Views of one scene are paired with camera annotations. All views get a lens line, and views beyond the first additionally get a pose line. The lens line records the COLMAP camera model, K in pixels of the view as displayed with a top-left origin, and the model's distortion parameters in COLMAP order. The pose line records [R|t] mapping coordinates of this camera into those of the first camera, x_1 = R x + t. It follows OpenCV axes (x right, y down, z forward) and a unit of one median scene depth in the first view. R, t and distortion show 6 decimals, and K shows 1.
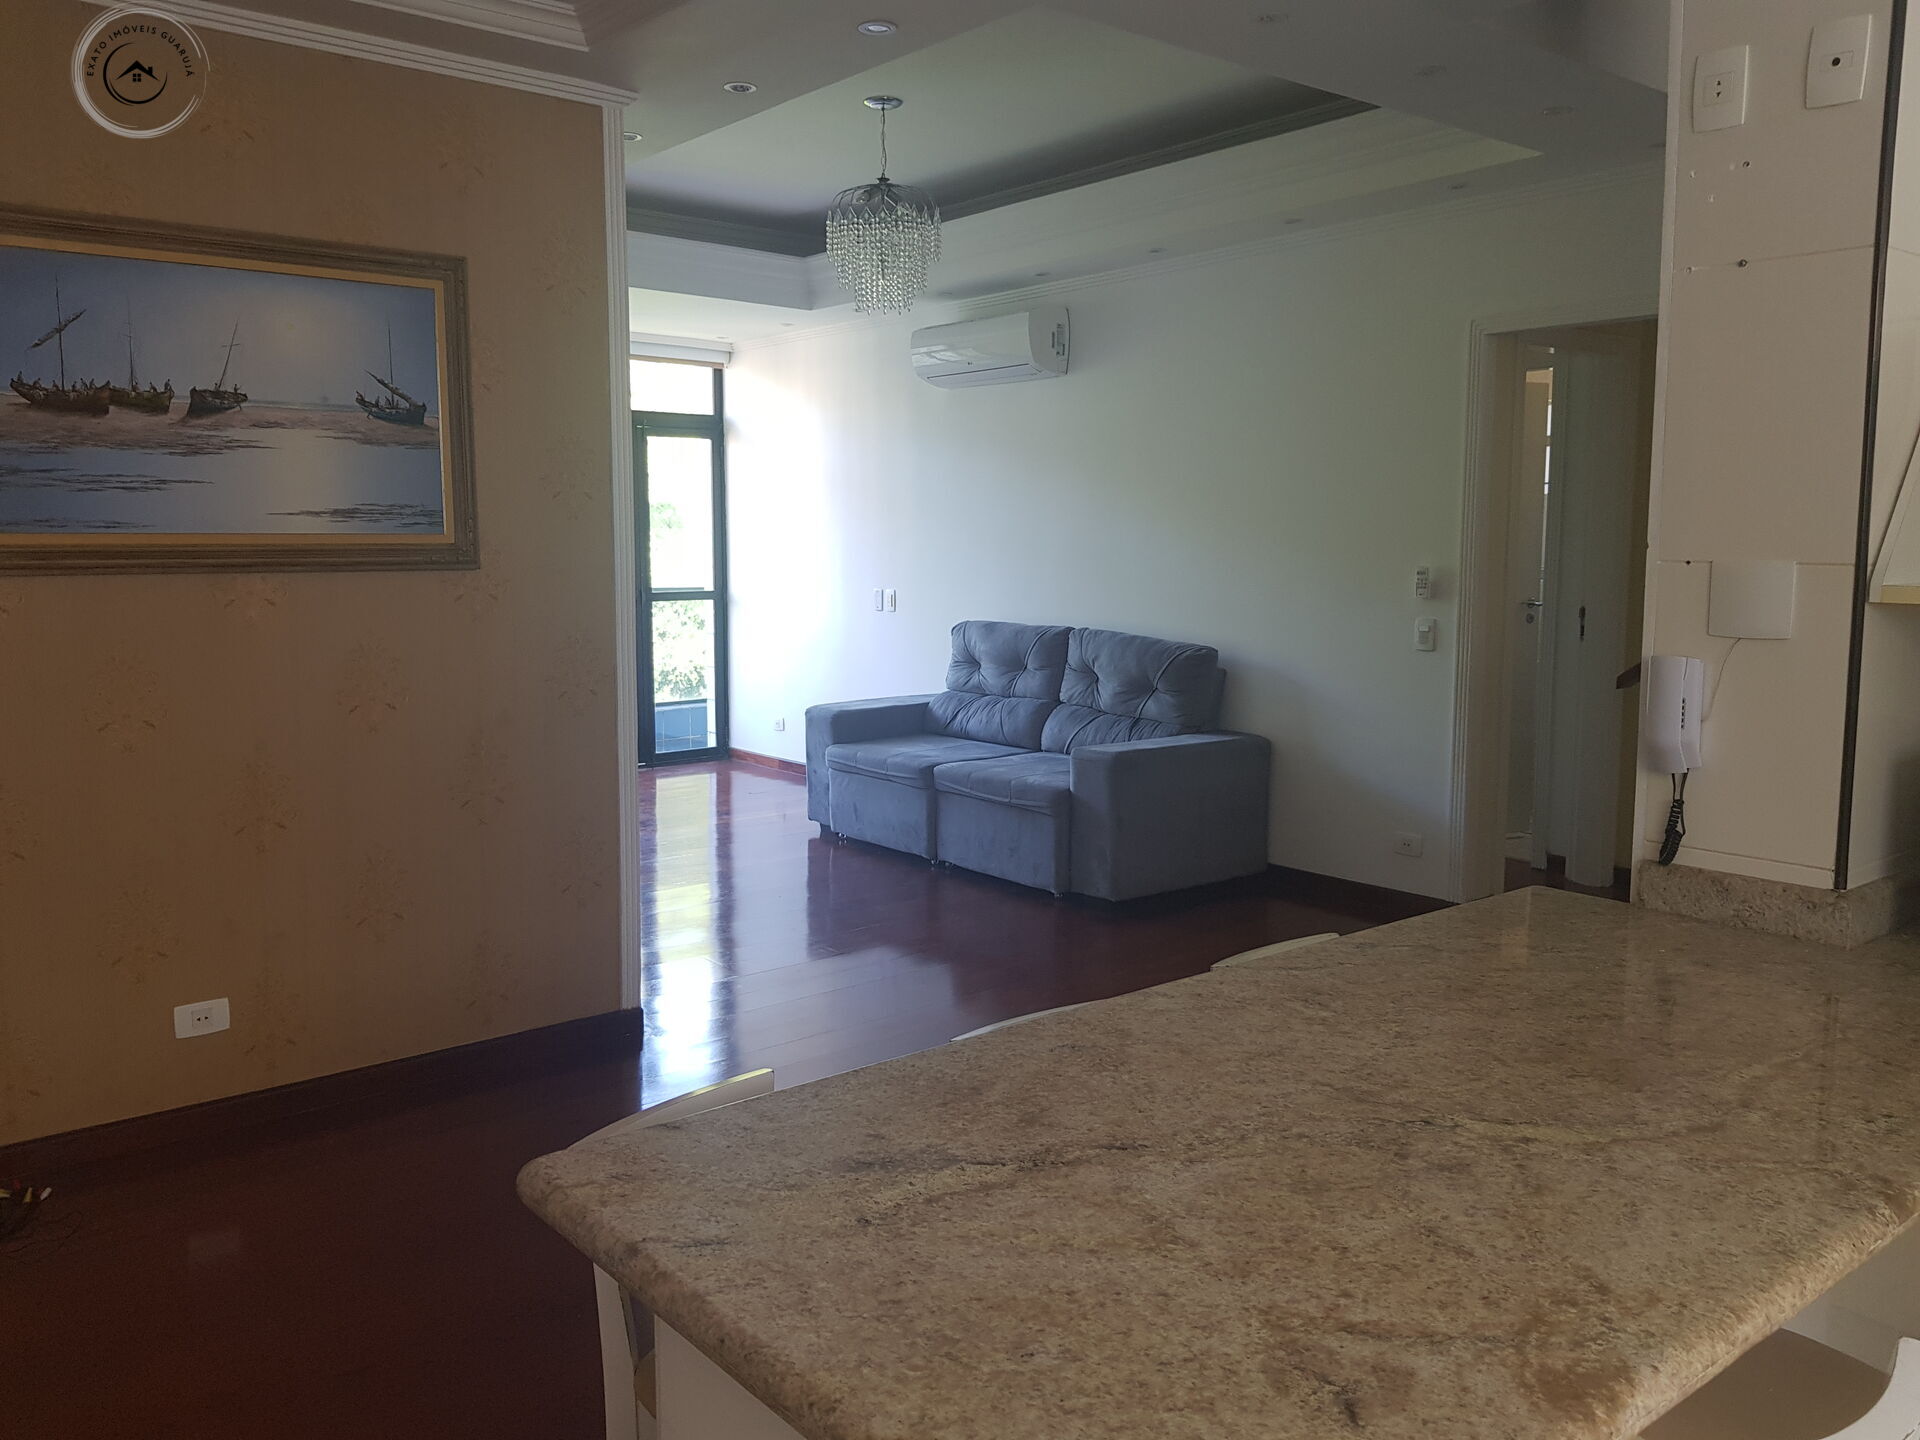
lens RADIAL K [[1501.1, 0, 954.1], [0, 1501.1, 736.2], [0, 0, 1]] dist [0.064991, -0.110370]
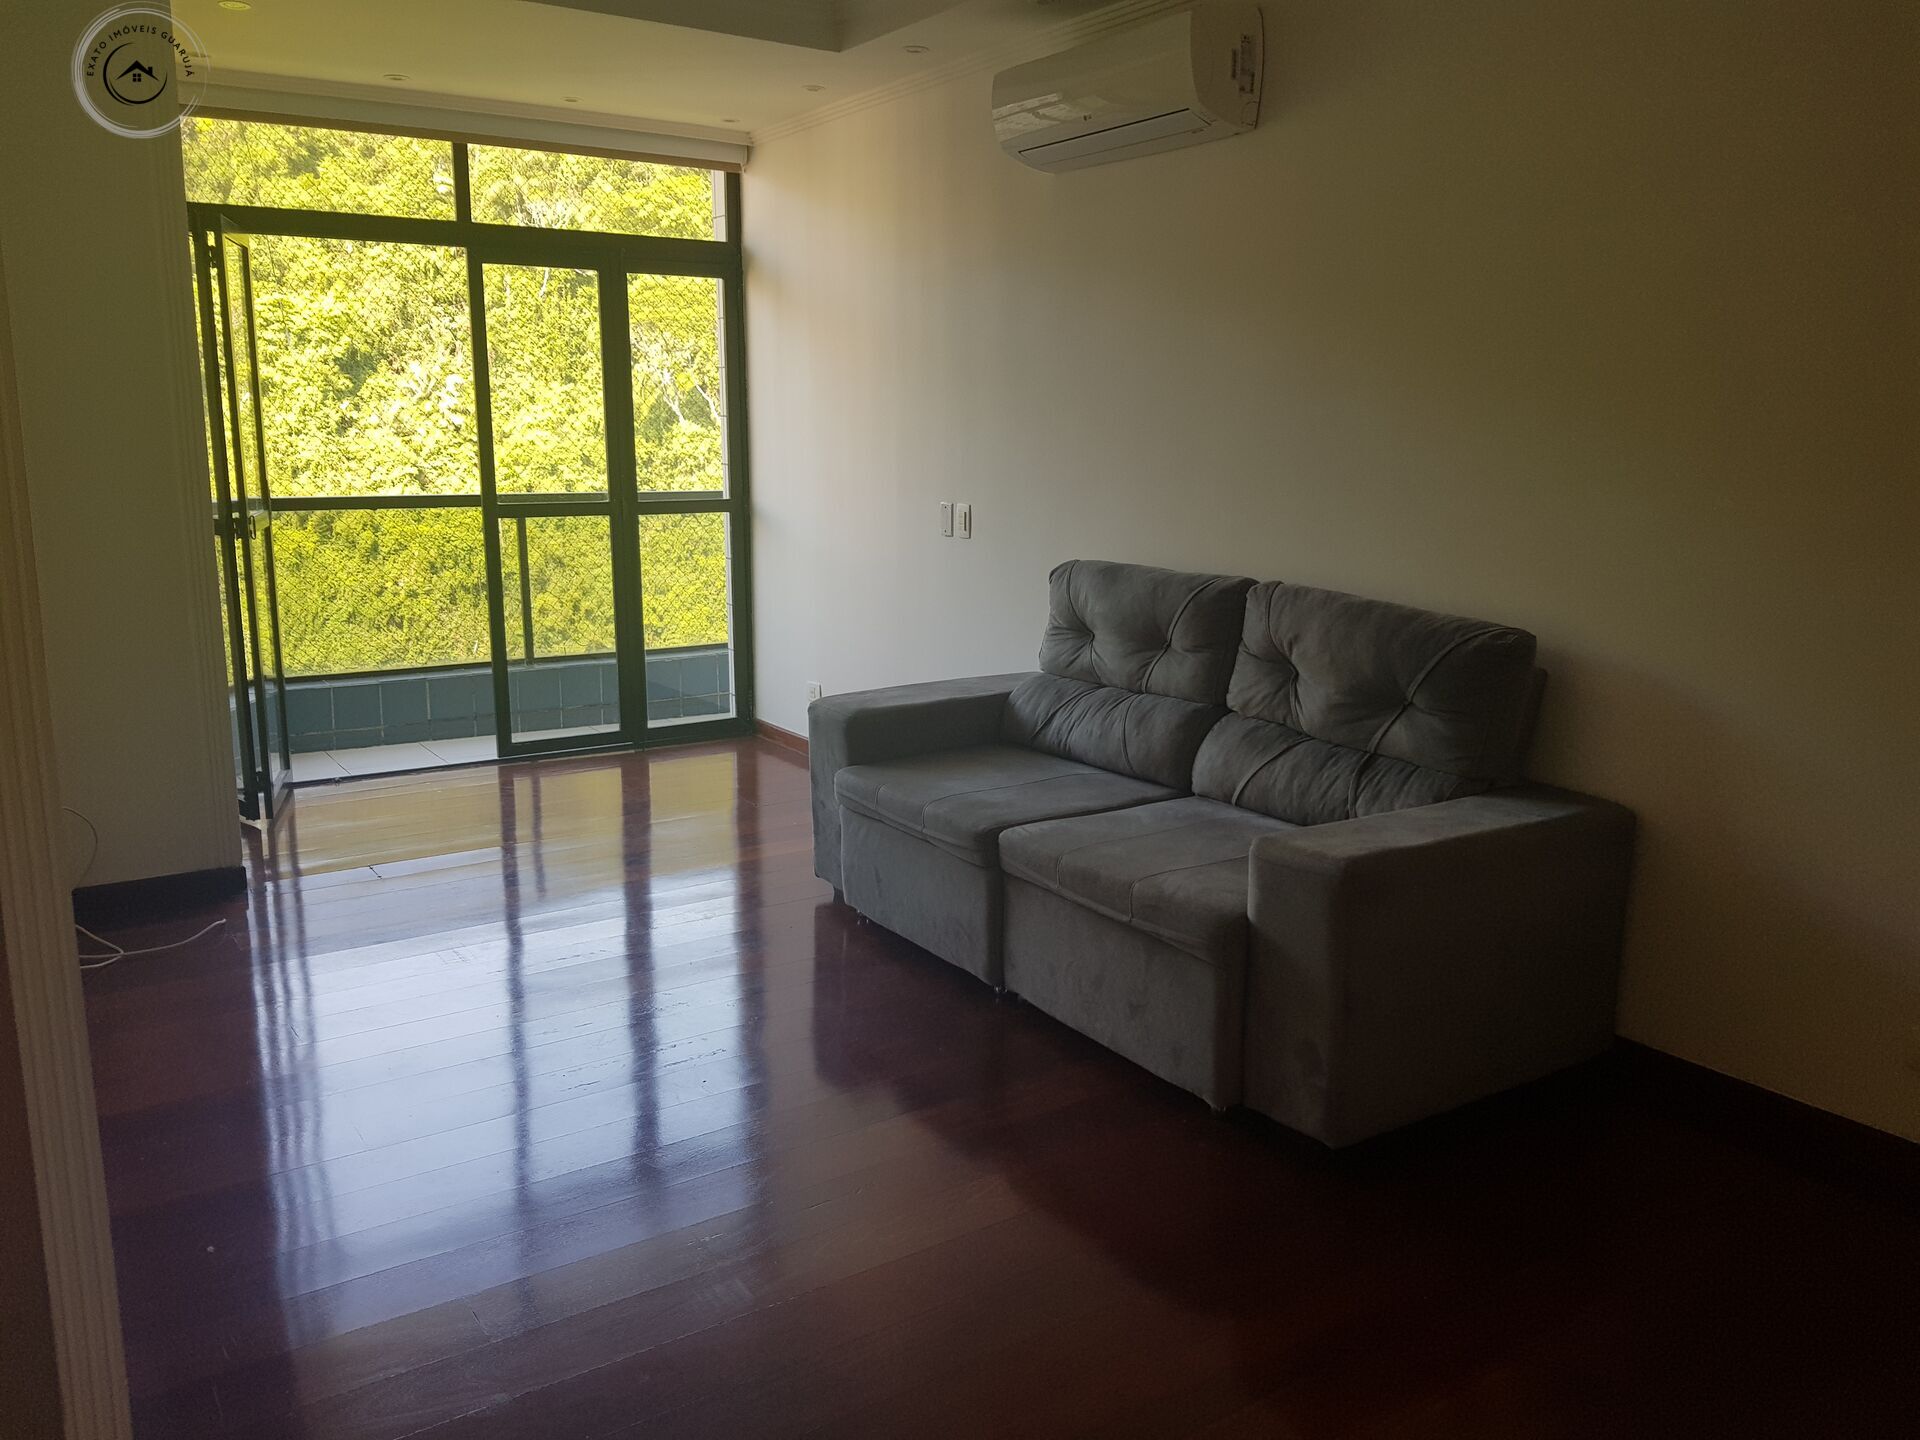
lens RADIAL K [[1501.1, 0, 972.5], [0, 1501.1, 750.3], [0, 0, 1]] dist [0.064991, -0.110370]
pose [[0.996334, 0.022146, -0.082635, 0.020993], [-0.015593, 0.996743, 0.079122, -0.051384], [0.084118, -0.077543, 0.993434, 0.414168]]
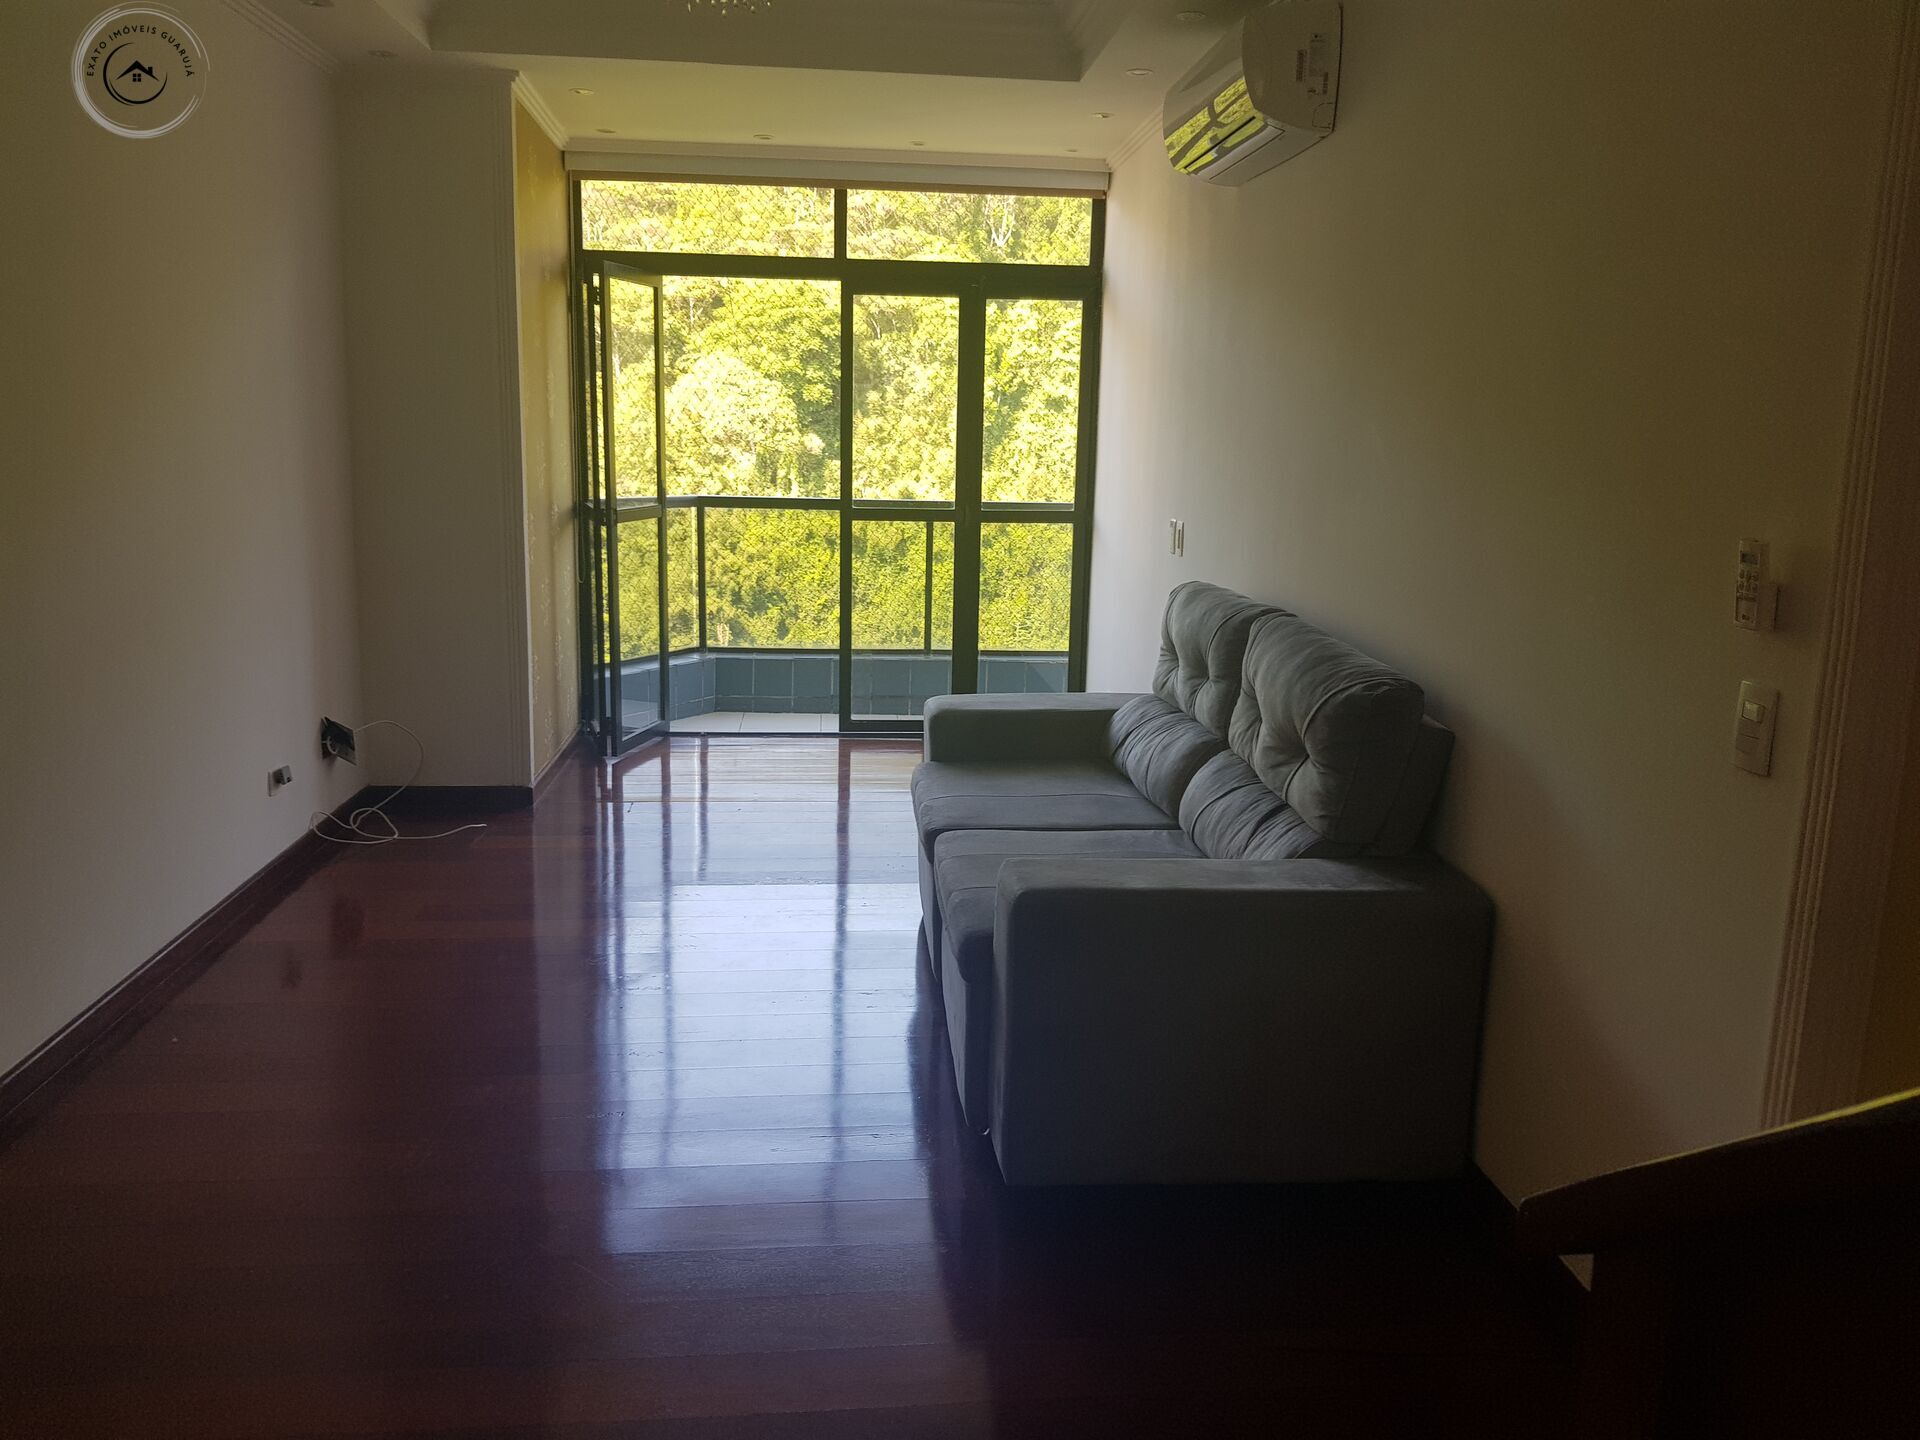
lens RADIAL K [[1501.1, 0, 952.2], [0, 1501.1, 746.6], [0, 0, 1]] dist [0.064991, -0.110370]
pose [[0.831354, 0.130757, -0.540142, 0.284170], [-0.094608, 0.991039, 0.094294, -0.064569], [0.547631, -0.027291, 0.836275, 0.484039]]
